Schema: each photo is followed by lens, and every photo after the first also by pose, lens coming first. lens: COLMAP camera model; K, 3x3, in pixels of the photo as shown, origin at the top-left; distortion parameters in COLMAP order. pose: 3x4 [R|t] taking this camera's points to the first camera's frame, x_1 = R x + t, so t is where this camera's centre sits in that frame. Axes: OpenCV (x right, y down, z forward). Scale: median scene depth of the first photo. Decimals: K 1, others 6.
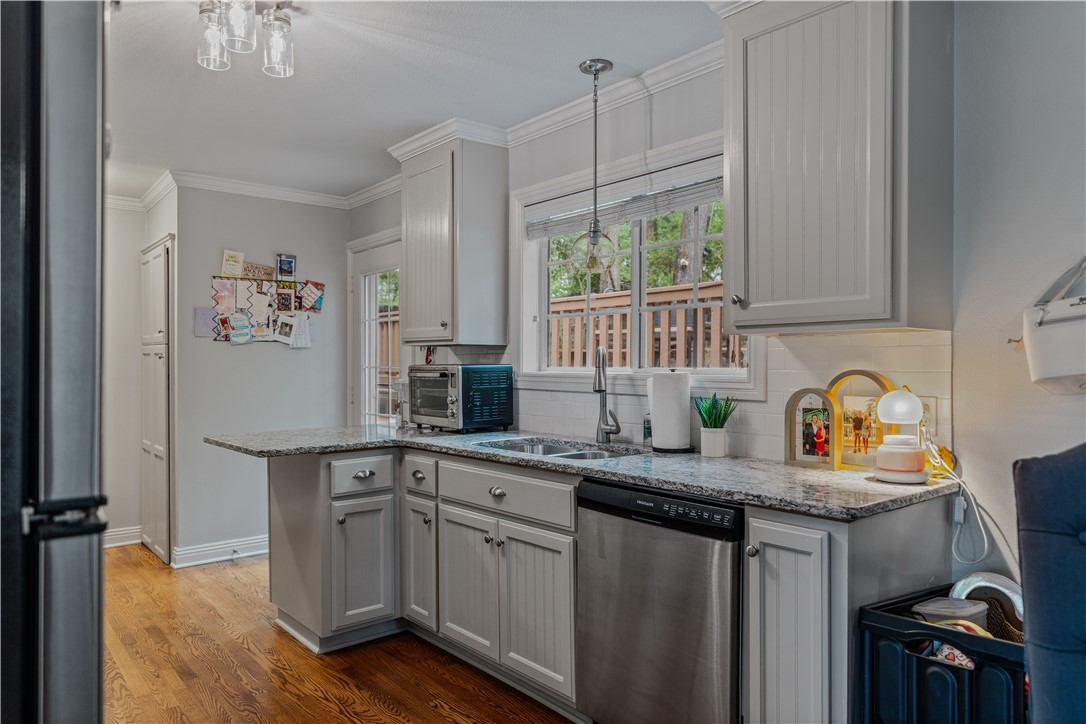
lens RADIAL K [[716.4, 0, 529.5], [0, 716.4, 364.4], [0, 0, 1]] dist [0.004363, -0.000202]
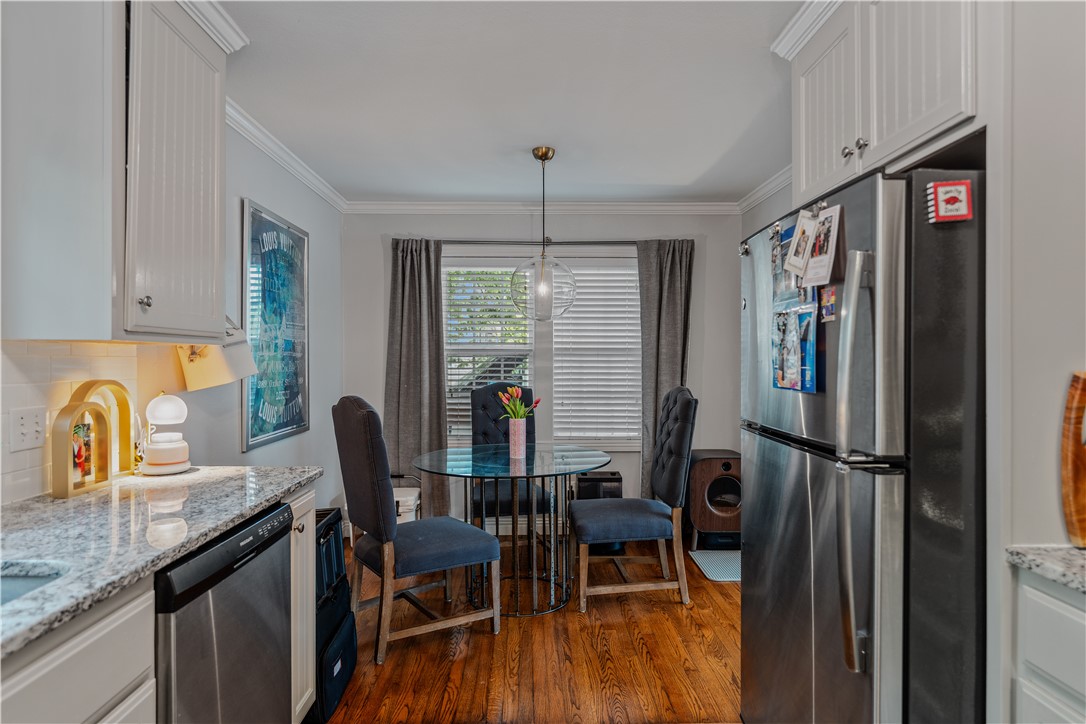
lens RADIAL K [[608.0, 0, 553.9], [0, 608.0, 366.6], [0, 0, 1]] dist [0.008289, -0.002744]
pose [[-0.808700, -0.010771, 0.588122, -0.398166], [-0.006369, 0.999934, 0.009555, -0.017173], [-0.588186, 0.003981, -0.808716, 0.967815]]
